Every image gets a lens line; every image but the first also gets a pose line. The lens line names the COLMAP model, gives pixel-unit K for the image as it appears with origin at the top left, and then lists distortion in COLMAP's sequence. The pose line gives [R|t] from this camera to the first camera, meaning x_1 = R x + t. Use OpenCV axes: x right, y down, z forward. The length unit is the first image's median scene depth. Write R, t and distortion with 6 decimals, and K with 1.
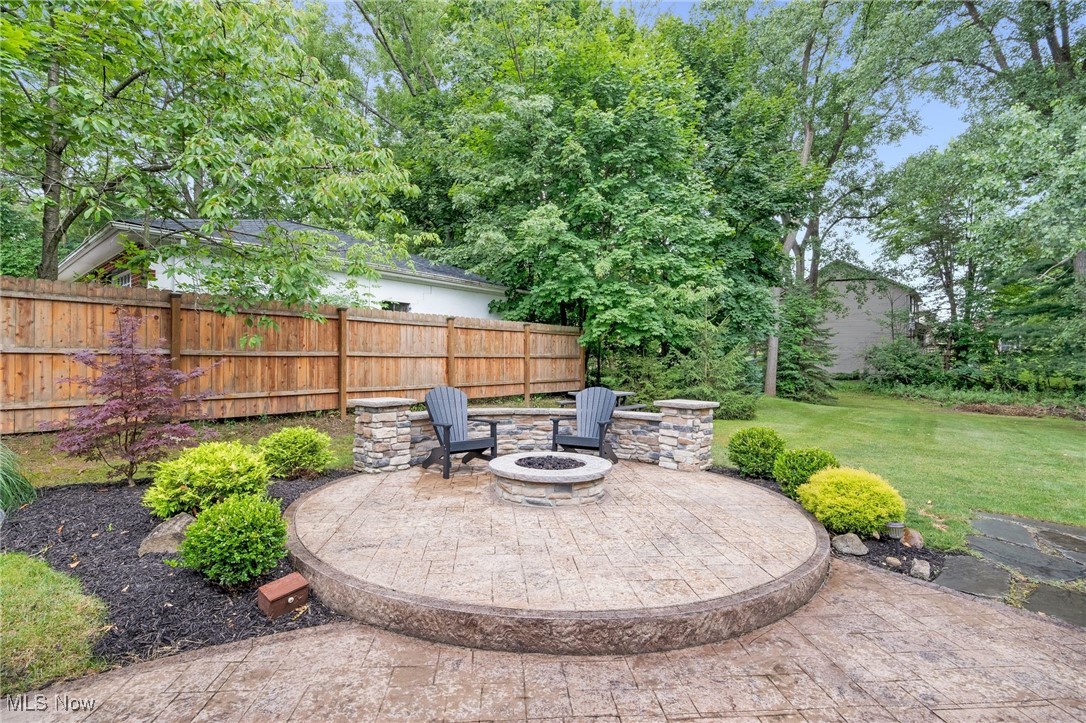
lens RADIAL K [[485.5, 0, 547.8], [0, 485.5, 363.2], [0, 0, 1]] dist [0.010338, -0.001288]
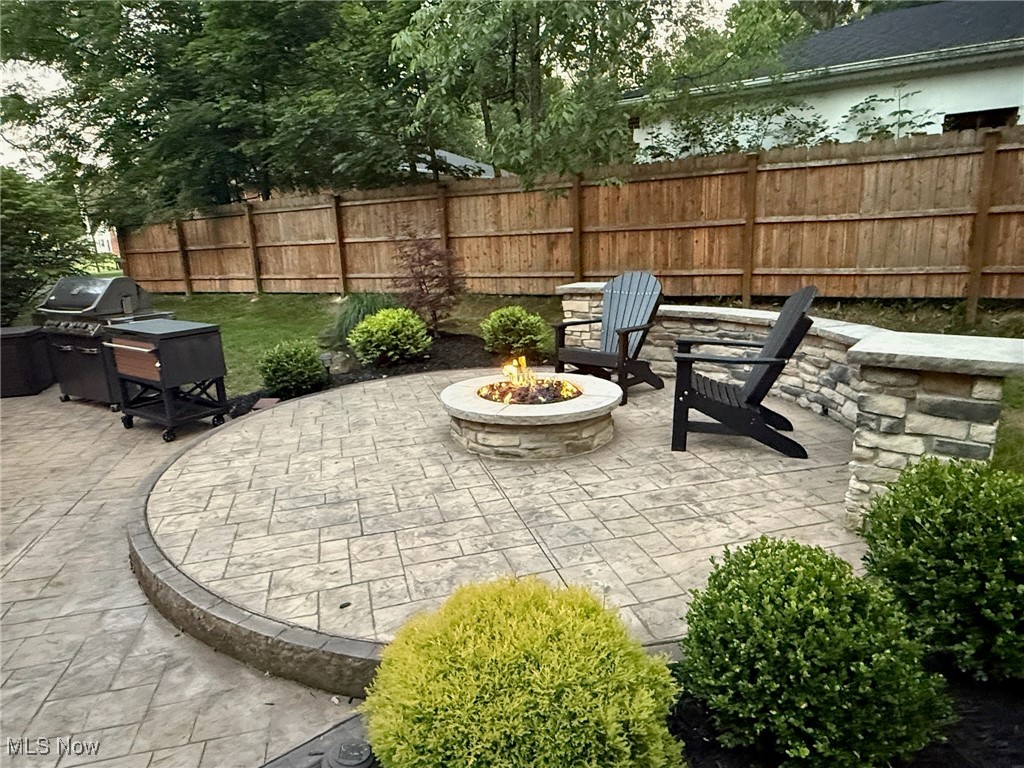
lens RADIAL K [[637.8, 0, 508.2], [0, 637.8, 384.3], [0, 0, 1]] dist [0.002622, 0.007572]
pose [[0.174640, 0.206489, -0.962737, 0.677861], [0.032363, 0.976031, 0.215210, 0.002740], [0.984100, -0.068741, 0.163772, 0.657377]]
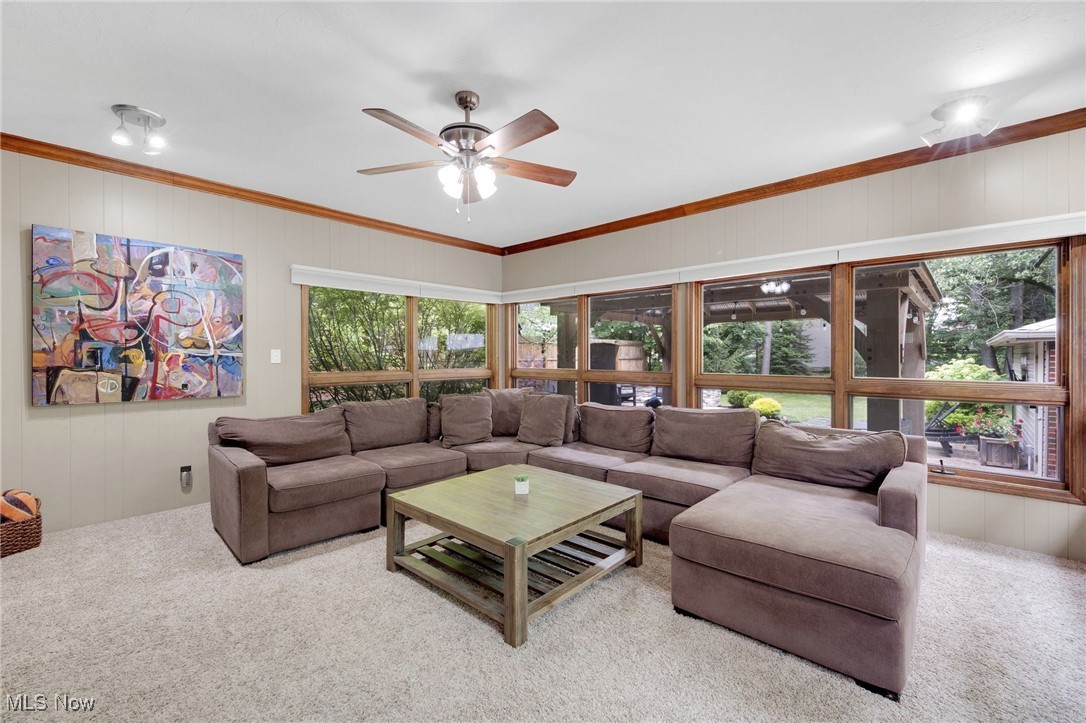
lens RADIAL K [[455.8, 0, 542.0], [0, 455.8, 359.6], [0, 0, 1]] dist [-0.002092, -0.000195]
pose [[0.998733, -0.003818, -0.050186, -0.459626], [0.003891, 0.999992, 0.001359, -0.027841], [0.050181, -0.001552, 0.998739, -1.380415]]
